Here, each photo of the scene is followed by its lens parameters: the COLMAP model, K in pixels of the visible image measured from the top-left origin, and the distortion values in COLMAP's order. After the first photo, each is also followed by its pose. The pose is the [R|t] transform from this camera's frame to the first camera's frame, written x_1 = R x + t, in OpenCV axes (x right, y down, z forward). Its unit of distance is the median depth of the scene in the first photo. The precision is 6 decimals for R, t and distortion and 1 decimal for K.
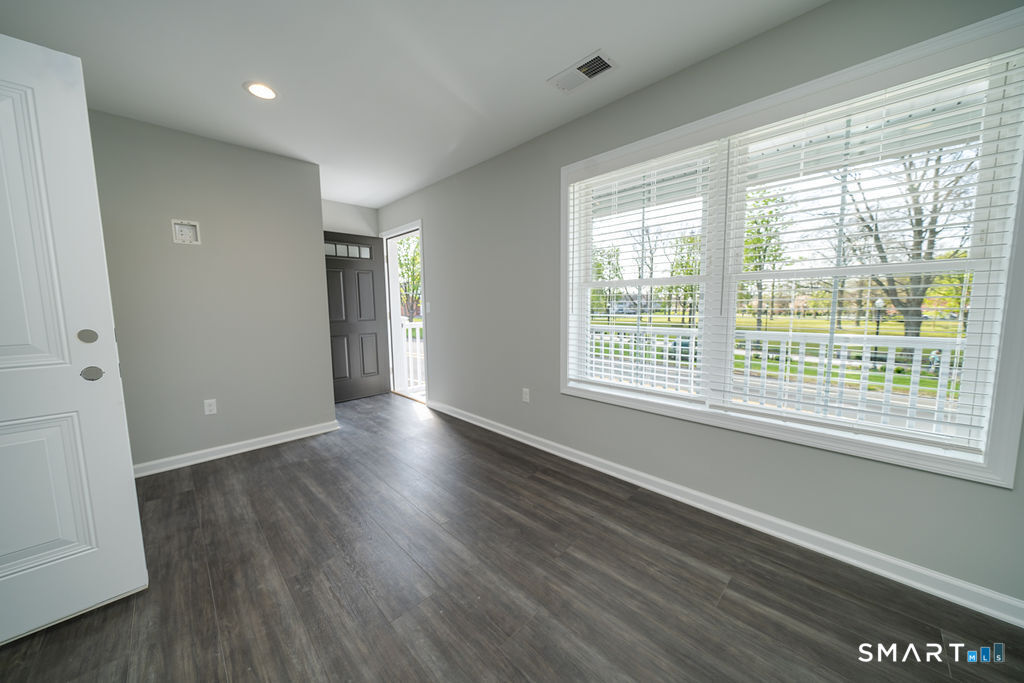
lens RADIAL K [[358.1, 0, 514.7], [0, 358.1, 339.3], [0, 0, 1]] dist [-0.001975, -0.000084]
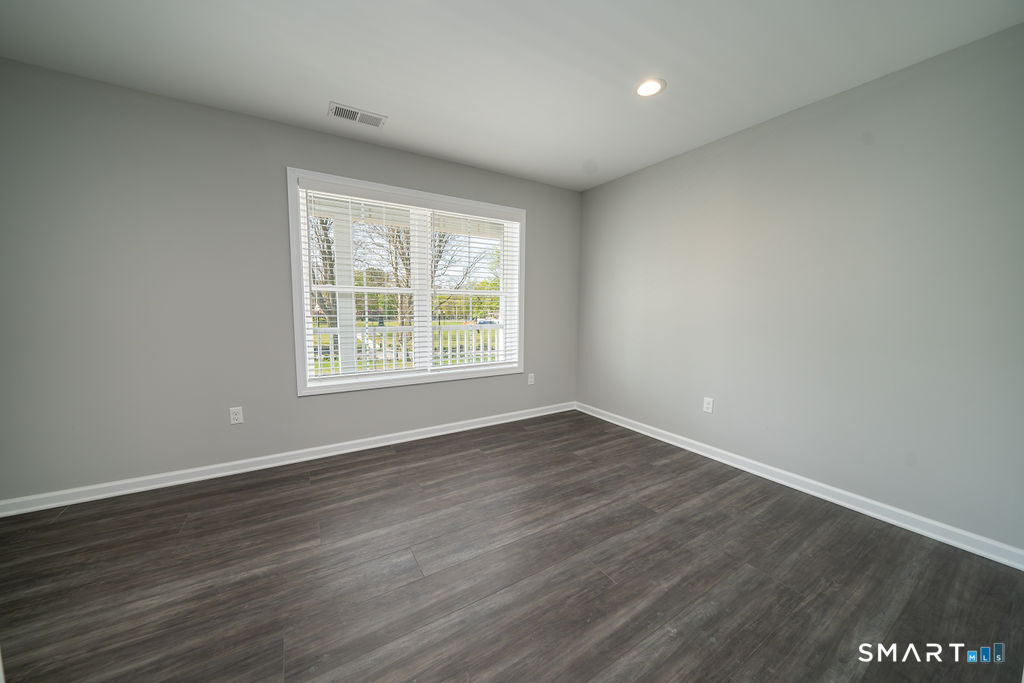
lens RADIAL K [[358.1, 0, 512.9], [0, 358.1, 340.2], [0, 0, 1]] dist [-0.001975, -0.000084]
pose [[0.209008, -0.075423, 0.975001, -0.942426], [0.088433, 0.994394, 0.057967, -0.010686], [-0.973907, 0.074107, 0.214506, 0.284675]]
